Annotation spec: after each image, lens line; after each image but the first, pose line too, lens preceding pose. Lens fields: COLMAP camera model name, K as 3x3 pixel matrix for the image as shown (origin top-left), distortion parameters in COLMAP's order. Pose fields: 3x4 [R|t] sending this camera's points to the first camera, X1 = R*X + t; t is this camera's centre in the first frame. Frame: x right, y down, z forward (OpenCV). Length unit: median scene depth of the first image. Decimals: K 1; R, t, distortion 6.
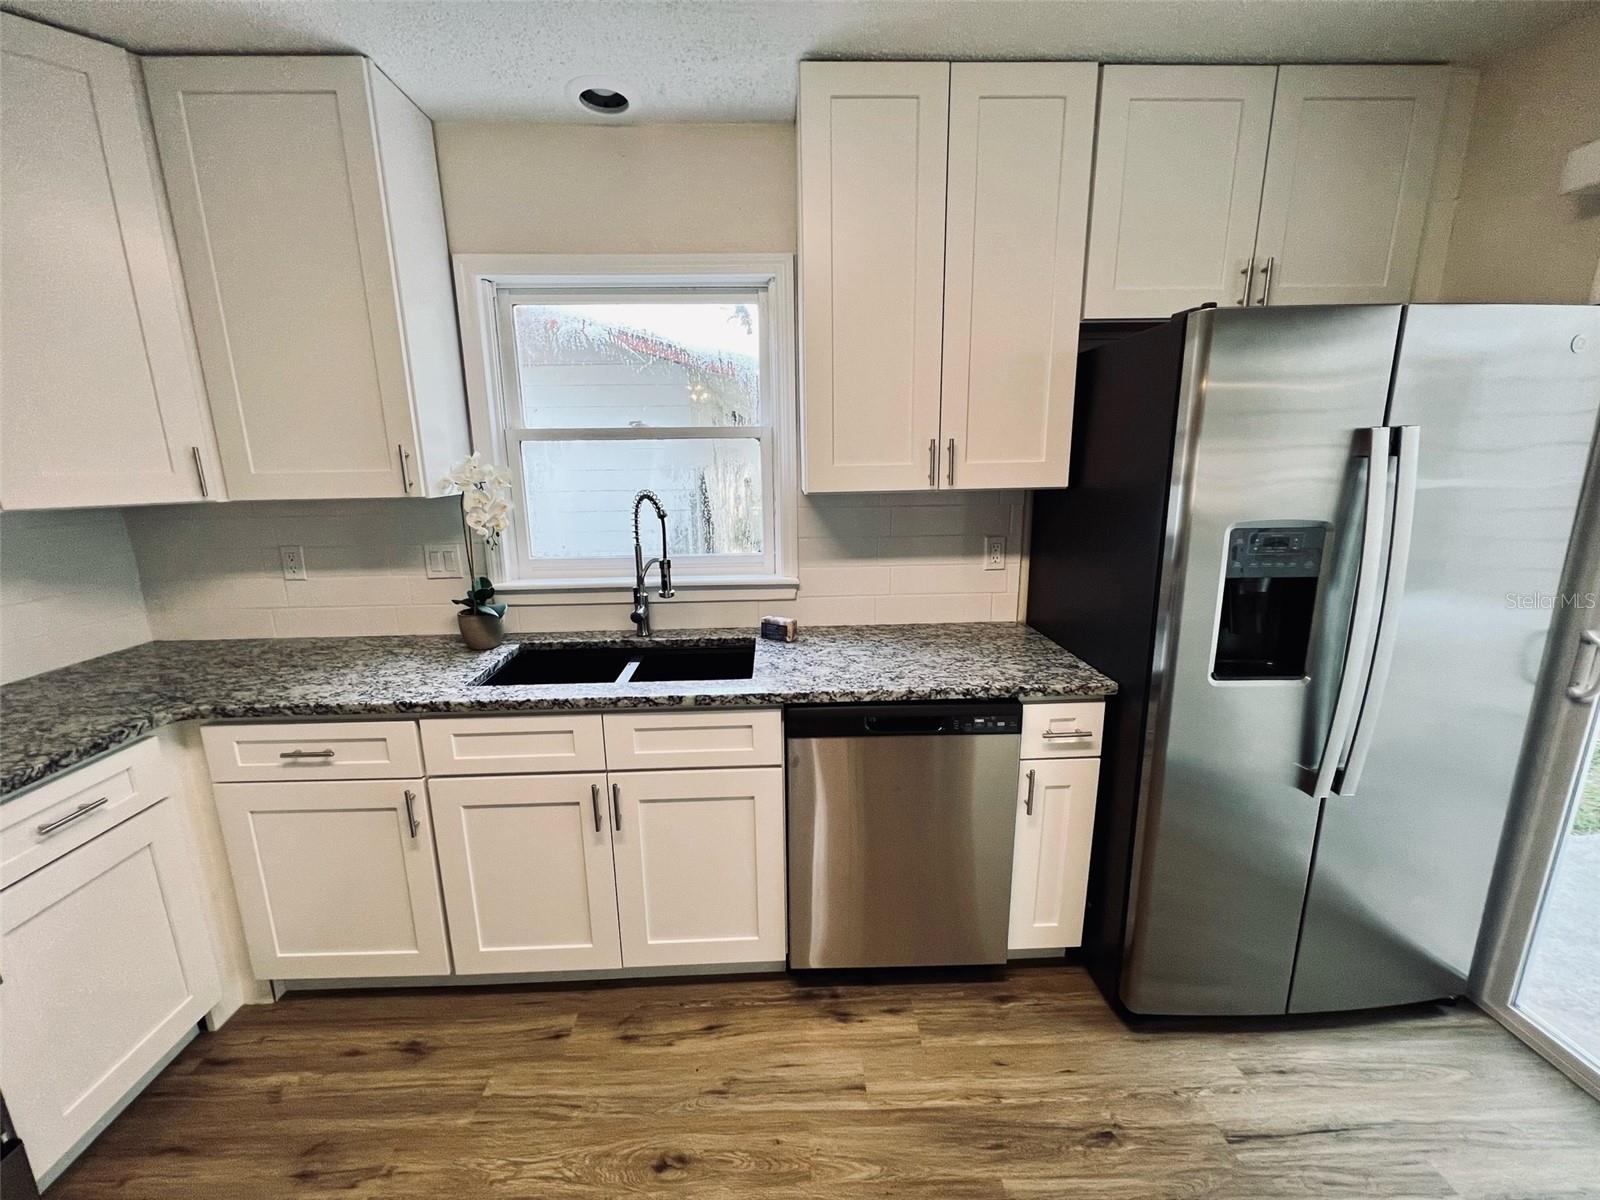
lens RADIAL K [[643.7, 0, 801.7], [0, 643.7, 595.2], [0, 0, 1]] dist [-0.005478, 0.001023]
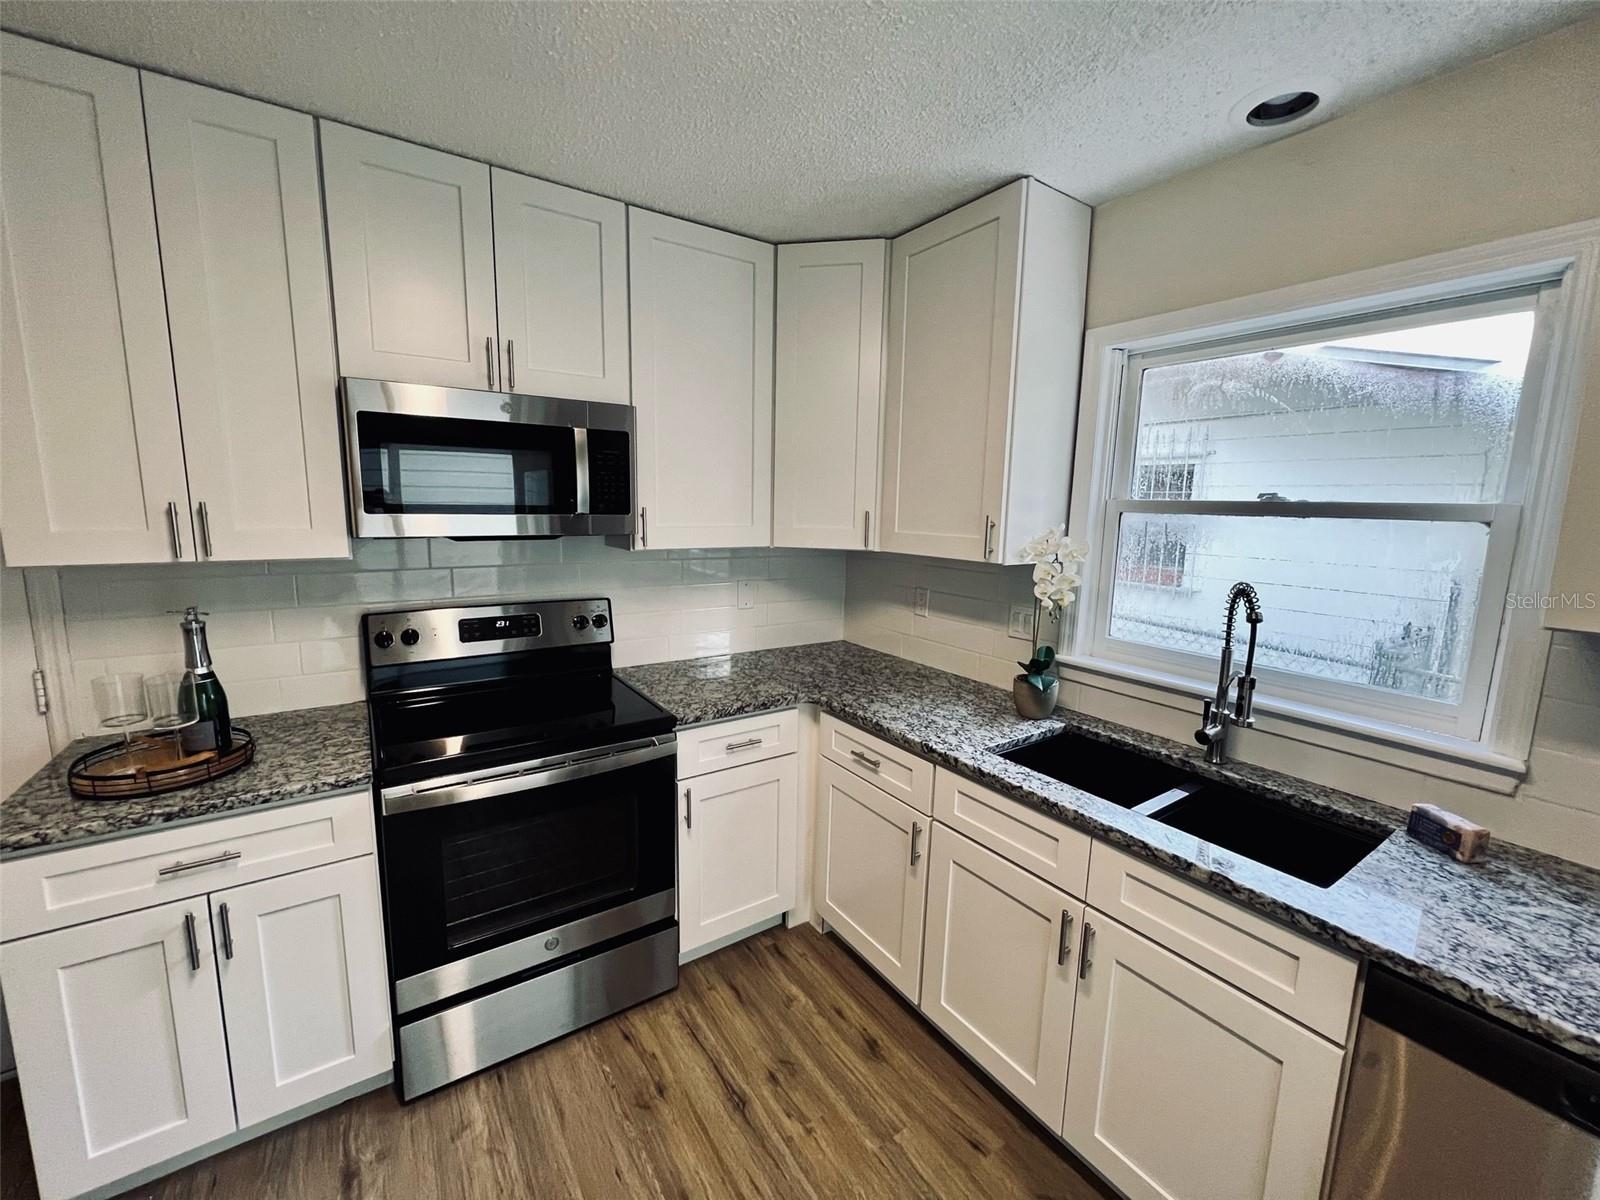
lens RADIAL K [[643.7, 0, 793.7], [0, 643.7, 595.4], [0, 0, 1]] dist [-0.005478, 0.001023]
pose [[0.522309, 0.147086, -0.839976, 0.145279], [-0.209553, 0.976947, 0.040768, -0.076525], [0.826608, 0.154726, 0.541090, 0.152454]]
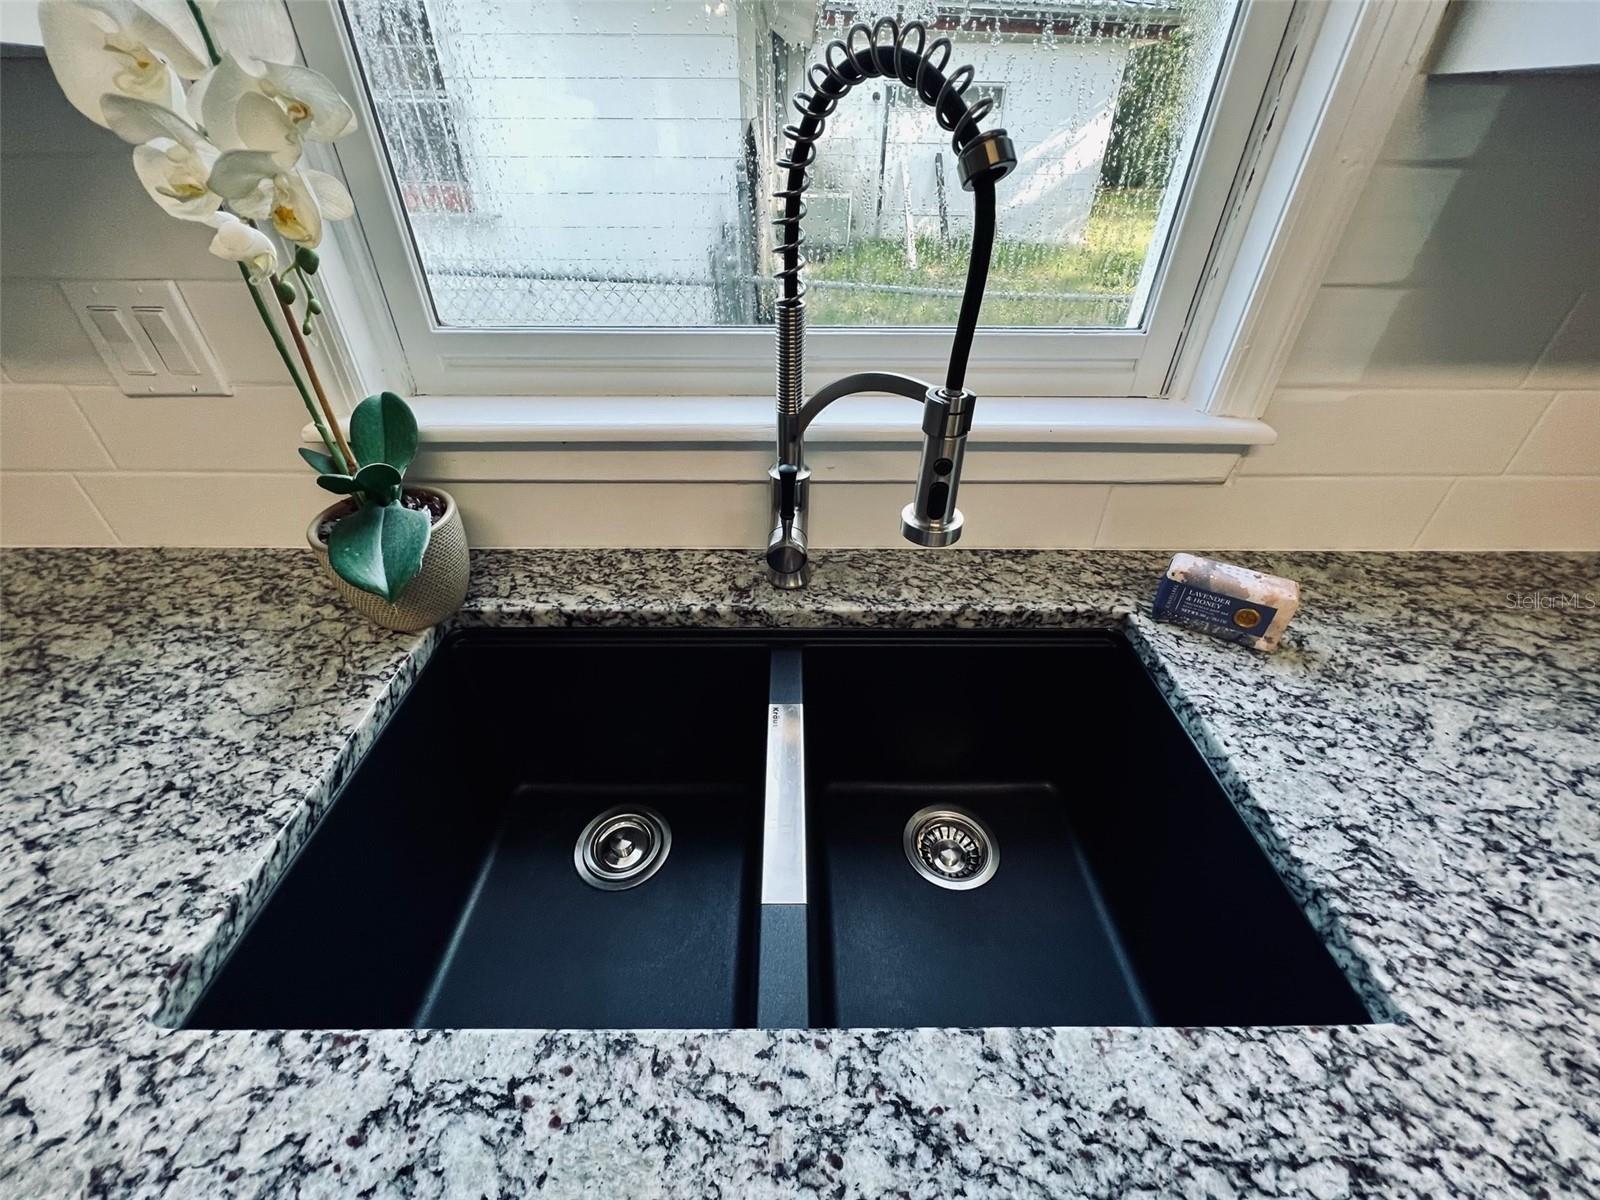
lens RADIAL K [[643.7, 0, 791.1], [0, 643.7, 599.3], [0, 0, 1]] dist [-0.005478, 0.001023]
pose [[0.998810, 0.040545, -0.027121, -0.296701], [-0.025926, 0.912199, 0.408927, -0.091205], [0.041320, -0.407737, 0.912164, 0.854749]]
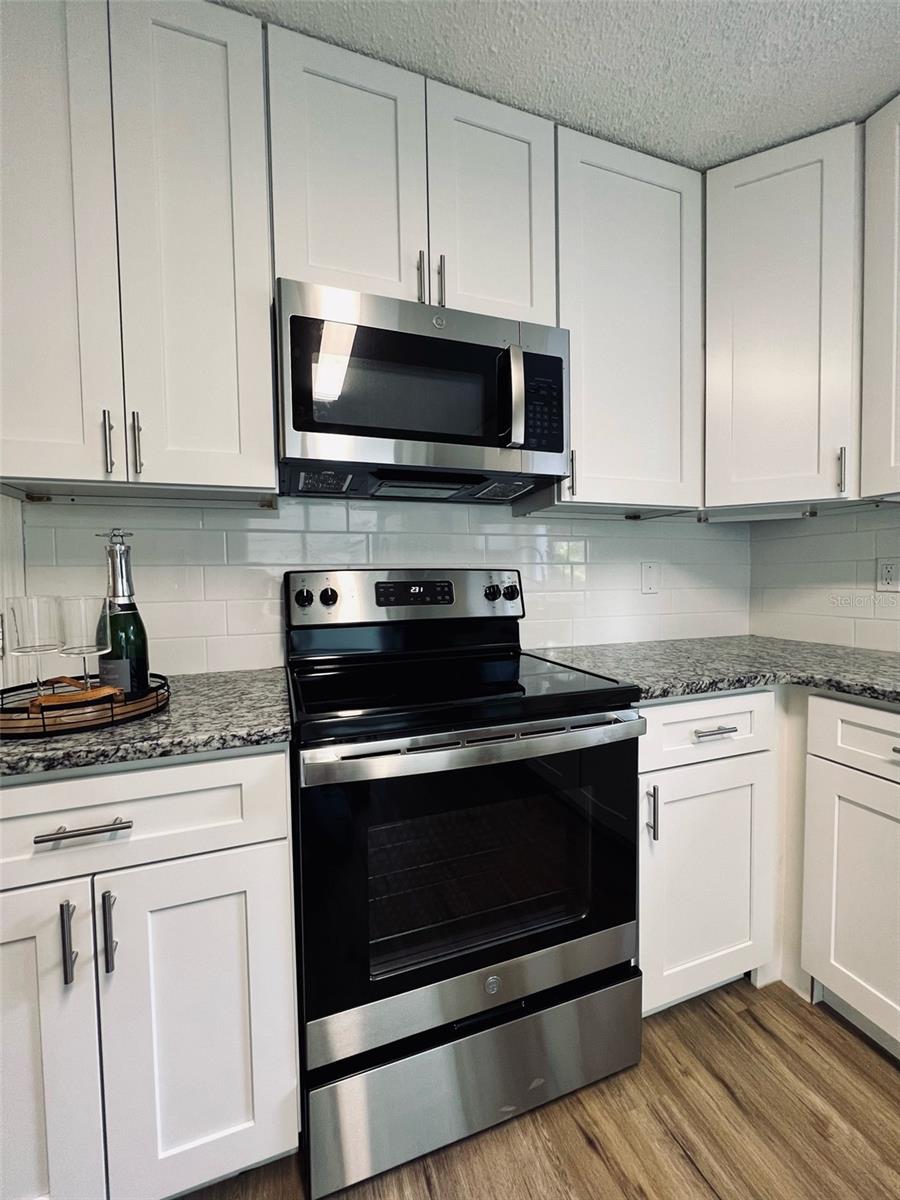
lens RADIAL K [[482.8, 0, 450.6], [0, 482.8, 594.6], [0, 0, 1]] dist [-0.005478, 0.001023]
pose [[0.294530, 0.043972, -0.954630, -0.336797], [-0.195169, 0.980654, -0.015044, 0.156699], [0.935500, 0.190745, 0.297414, 0.168779]]
